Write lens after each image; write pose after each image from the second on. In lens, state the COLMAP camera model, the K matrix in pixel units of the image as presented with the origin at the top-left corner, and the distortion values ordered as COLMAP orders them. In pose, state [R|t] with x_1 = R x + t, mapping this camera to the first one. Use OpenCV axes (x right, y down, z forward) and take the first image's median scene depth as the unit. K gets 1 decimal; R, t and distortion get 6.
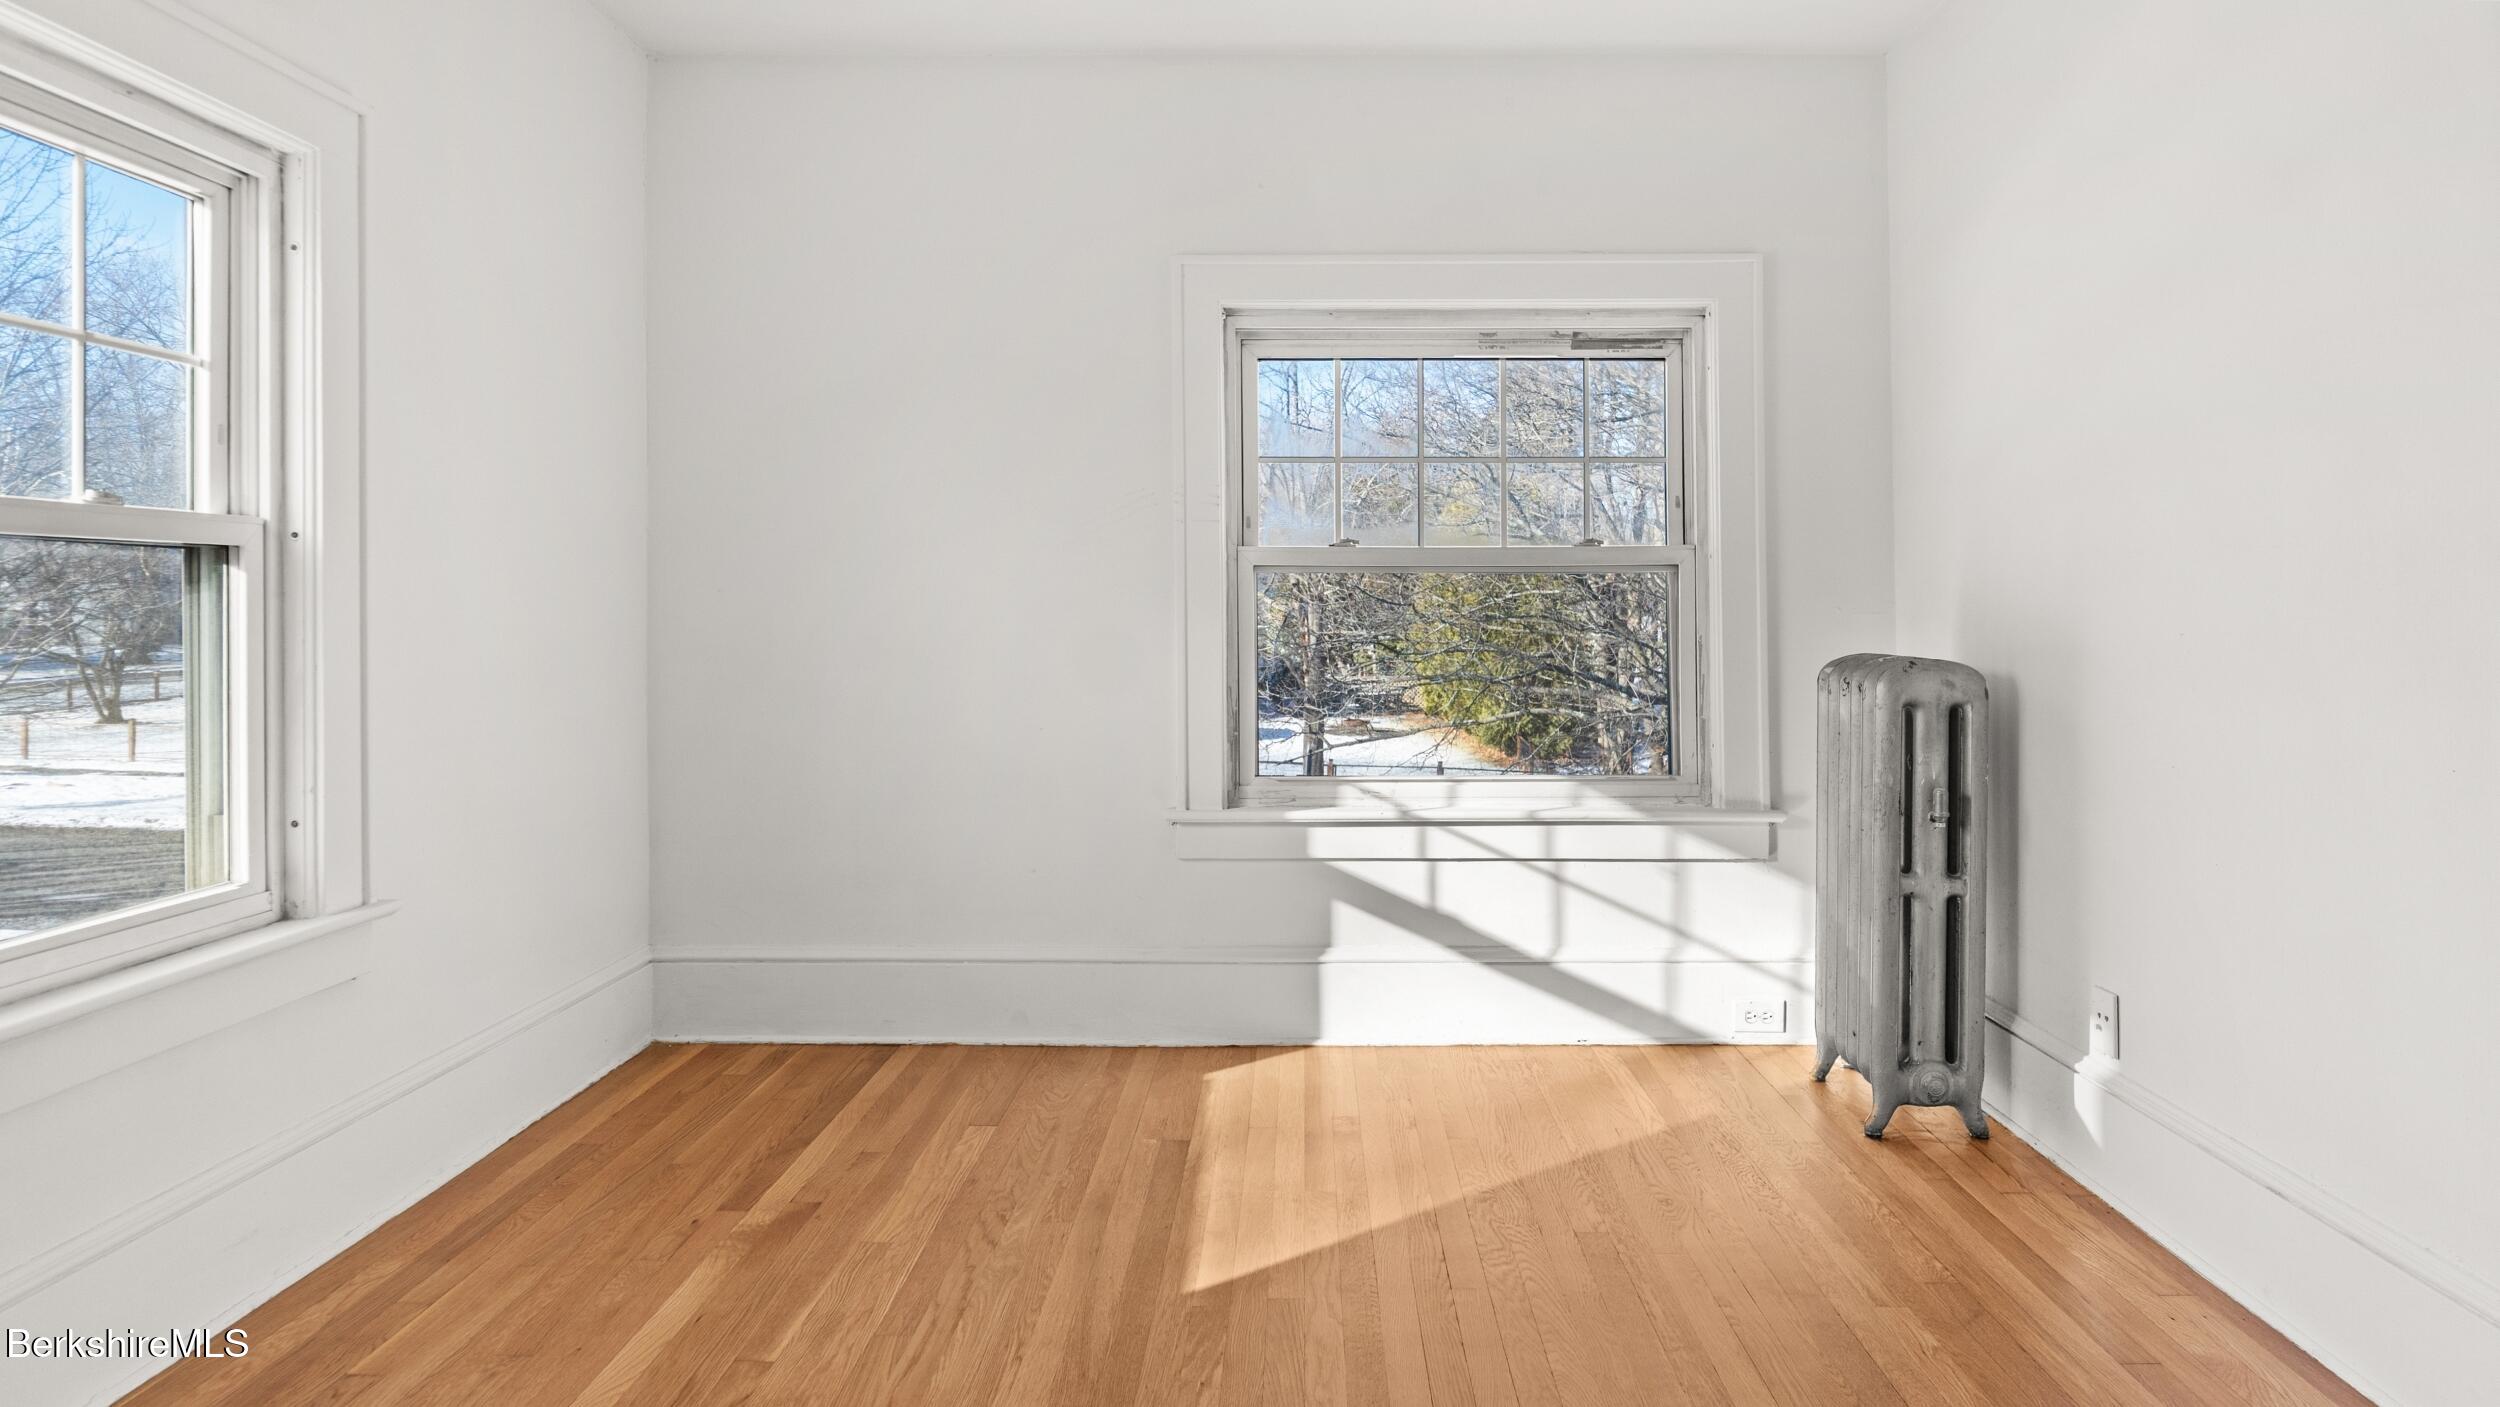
lens RADIAL K [[1281.4, 0, 1257.8], [0, 1281.4, 634.0], [0, 0, 1]] dist [-0.004124, -0.000382]
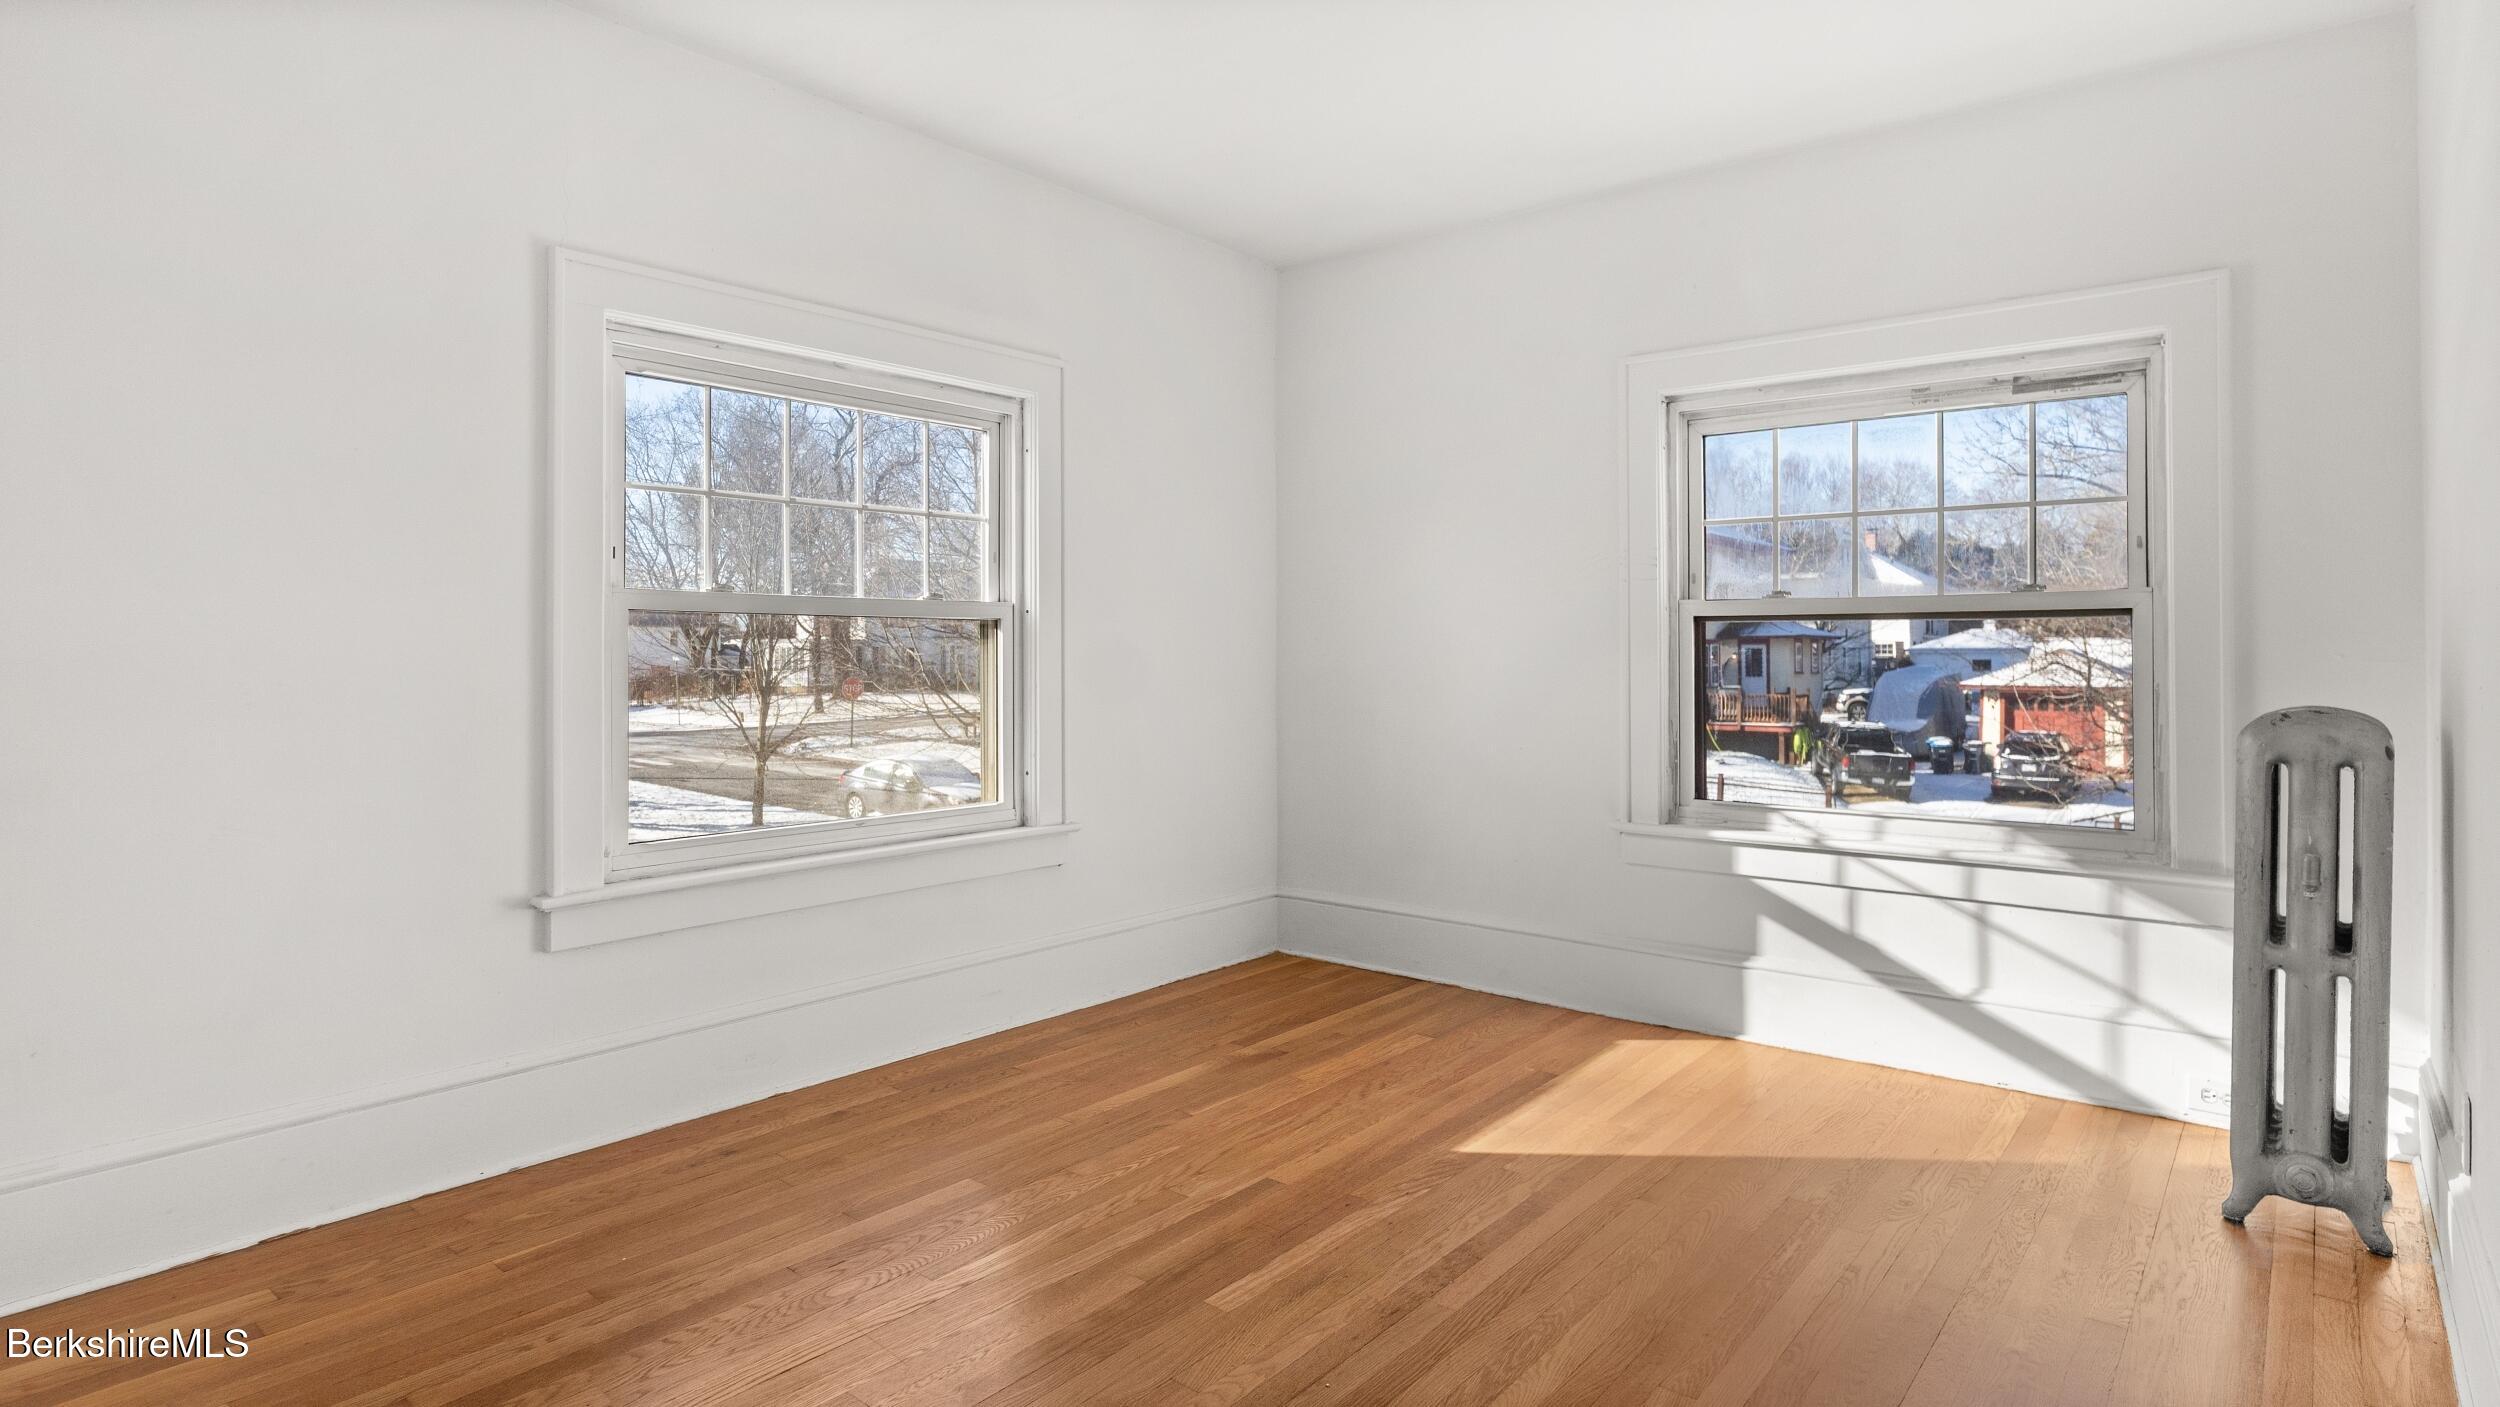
lens RADIAL K [[1140.2, 0, 1235.1], [0, 1140.2, 689.5], [0, 0, 1]] dist [-0.001603, -0.000079]
pose [[0.804131, 0.020776, -0.594088, 0.291775], [-0.012611, 0.999760, 0.017894, -0.000705], [0.594318, -0.006897, 0.804201, -0.075699]]
